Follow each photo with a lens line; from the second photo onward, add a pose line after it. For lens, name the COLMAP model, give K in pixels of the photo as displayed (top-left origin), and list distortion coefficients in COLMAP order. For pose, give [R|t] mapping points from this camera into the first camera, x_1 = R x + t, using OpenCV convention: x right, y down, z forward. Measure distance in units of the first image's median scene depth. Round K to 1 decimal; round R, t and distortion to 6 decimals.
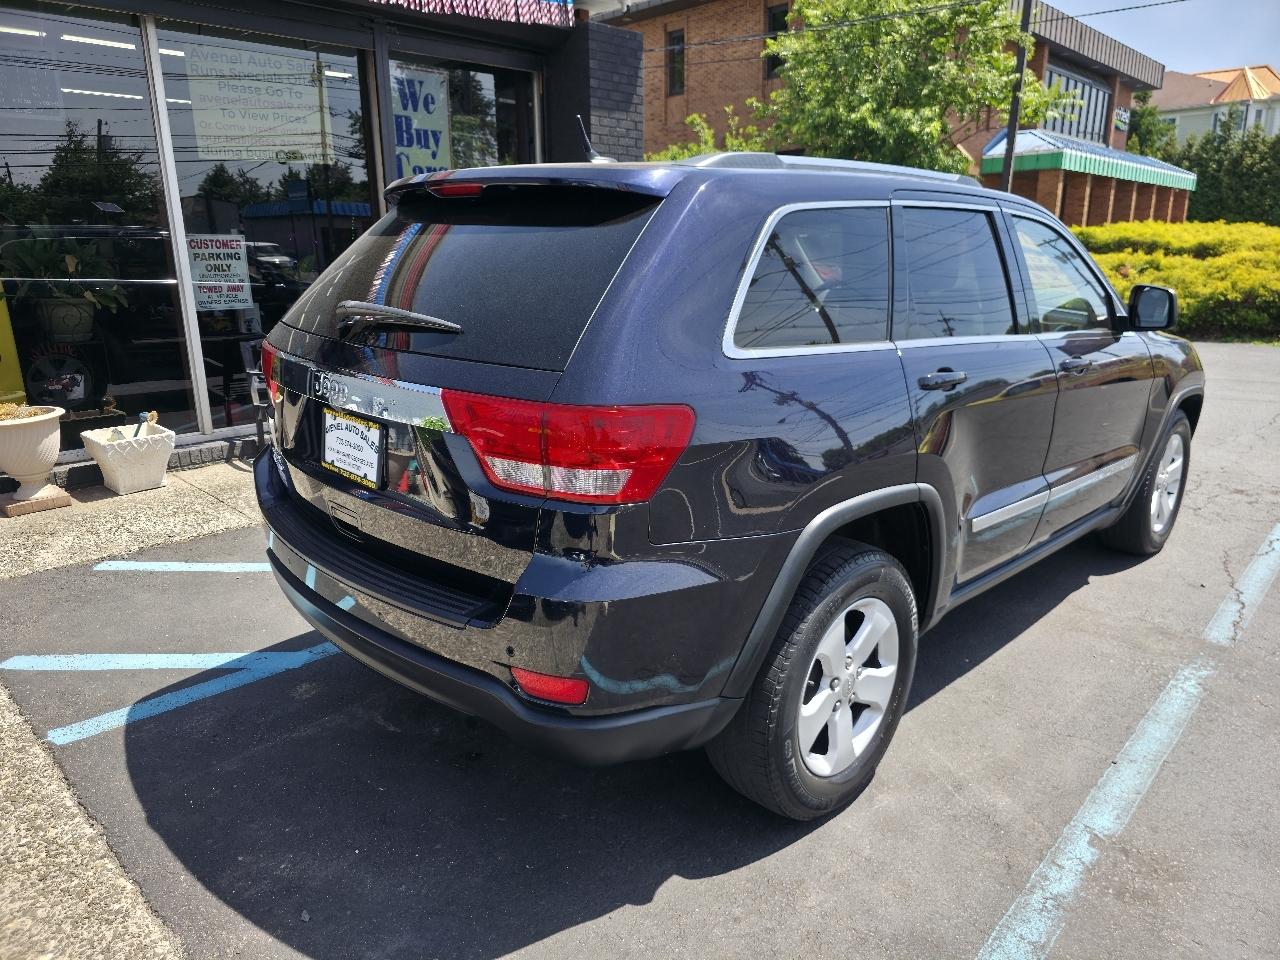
lens RADIAL K [[847.3, 0, 637.9], [0, 847.3, 473.1], [0, 0, 1]] dist [0.051887, -0.051102]
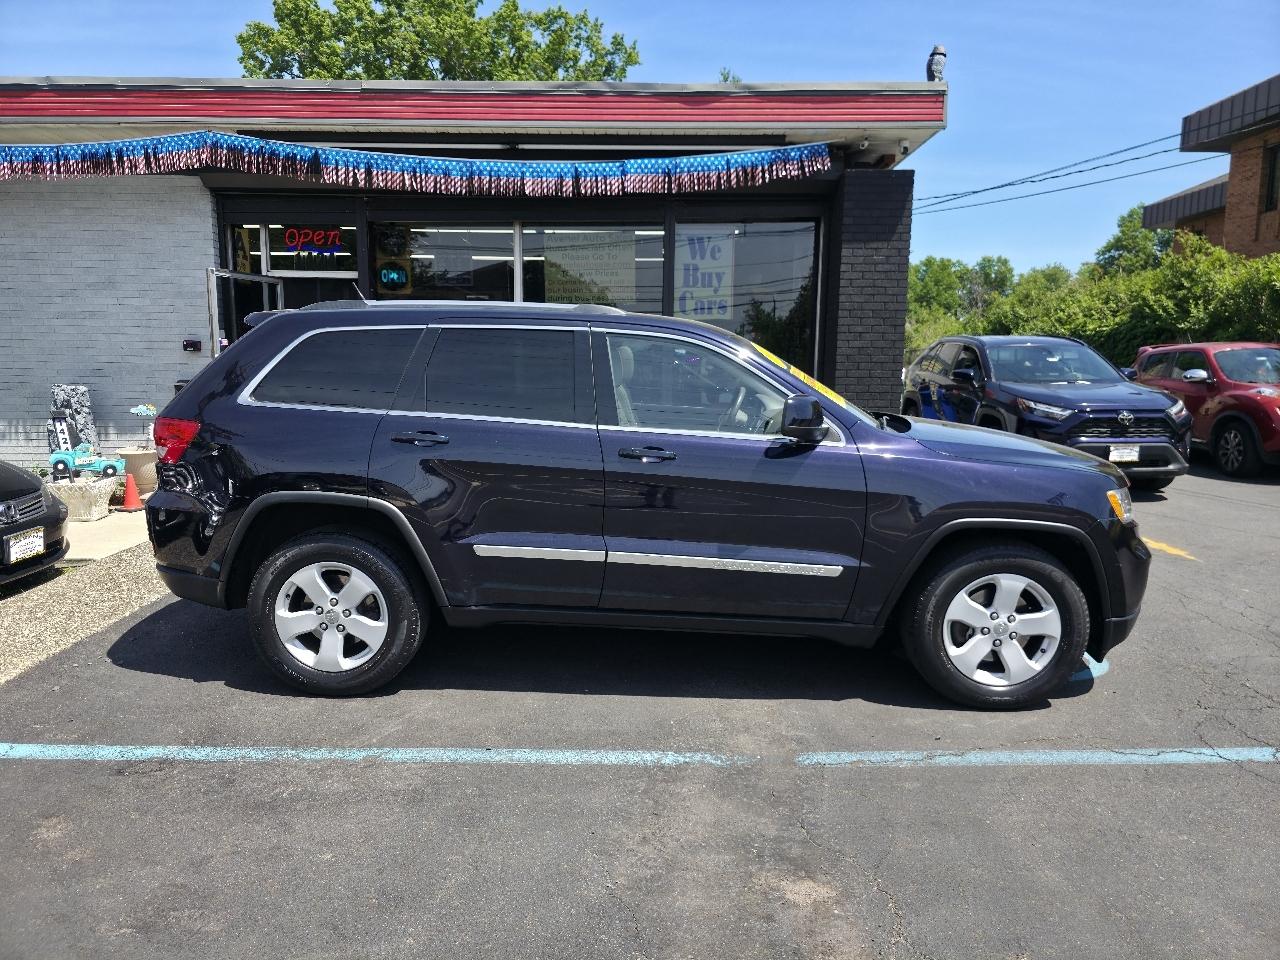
lens RADIAL K [[847.3, 0, 639.3], [0, 847.3, 482.0], [0, 0, 1]] dist [0.051887, -0.051102]
pose [[0.695046, 0.110046, -0.710493, 0.639255], [-0.198285, 0.979231, -0.042304, -0.017117], [0.691081, 0.170283, 0.702432, 0.080991]]
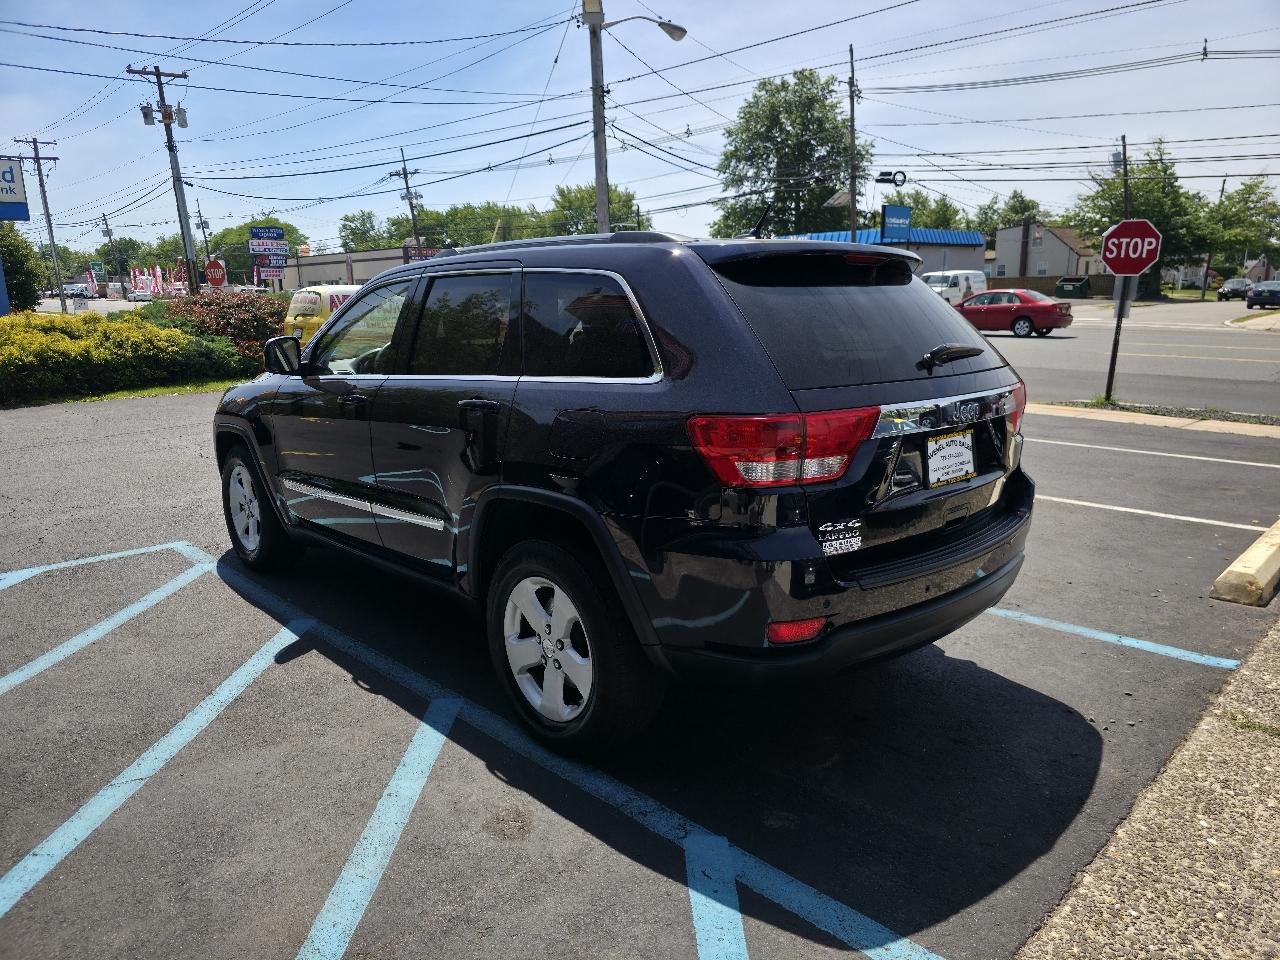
lens RADIAL K [[847.3, 0, 644.7], [0, 847.3, 475.1], [0, 0, 1]] dist [0.051887, -0.051102]
pose [[0.029353, -0.201296, 0.979090, -0.531229], [0.272393, 0.944052, 0.185926, -0.121871], [-0.961738, 0.261240, 0.082542, 0.445664]]
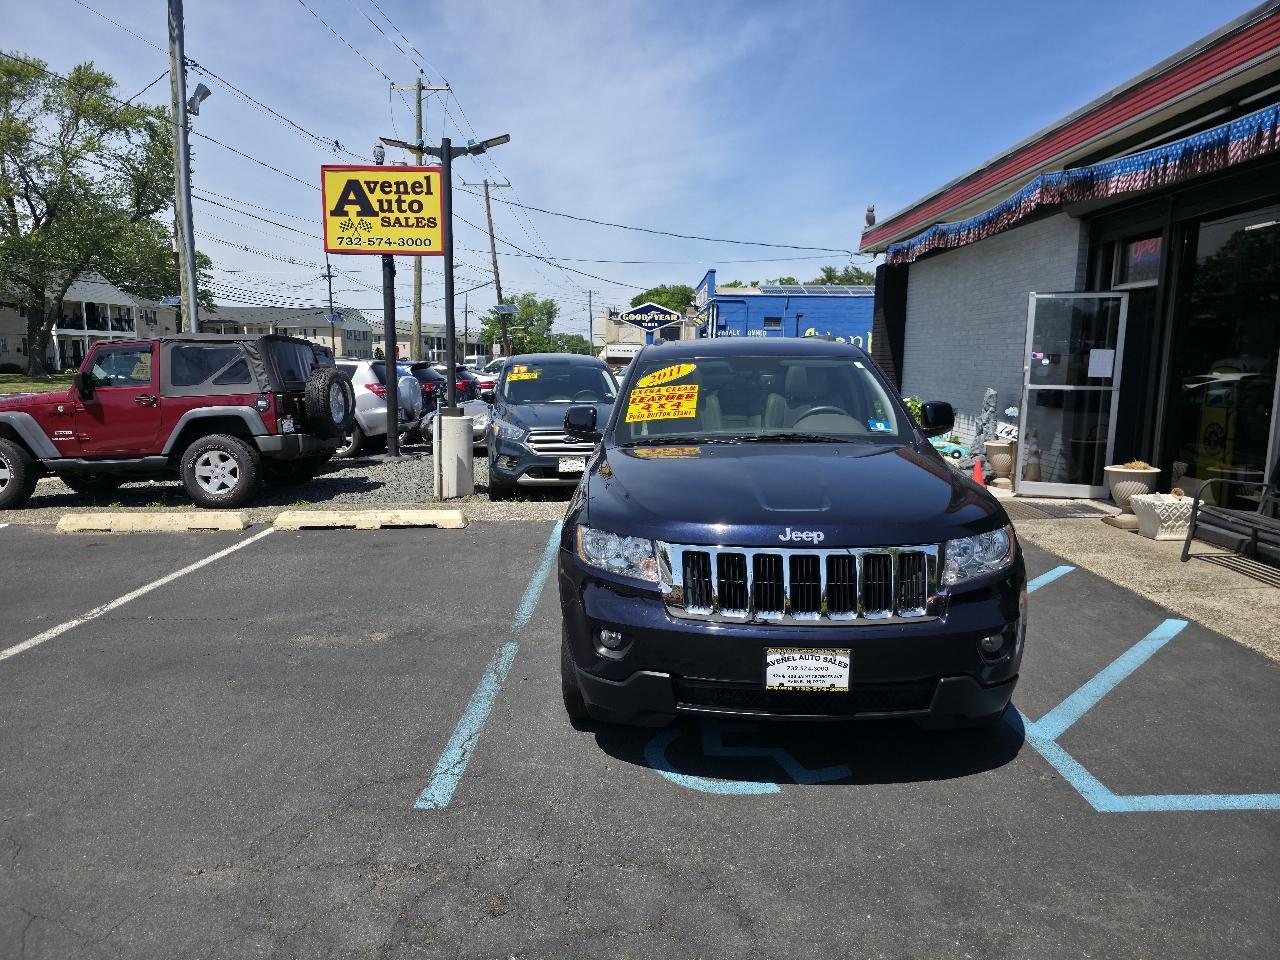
lens RADIAL K [[847.3, 0, 628.0], [0, 847.3, 477.9], [0, 0, 1]] dist [0.051887, -0.051102]
pose [[-0.738393, 0.098300, -0.667168, 0.781017], [-0.175428, 0.927260, 0.330778, -0.306040], [0.651153, 0.361284, -0.667438, 1.062889]]
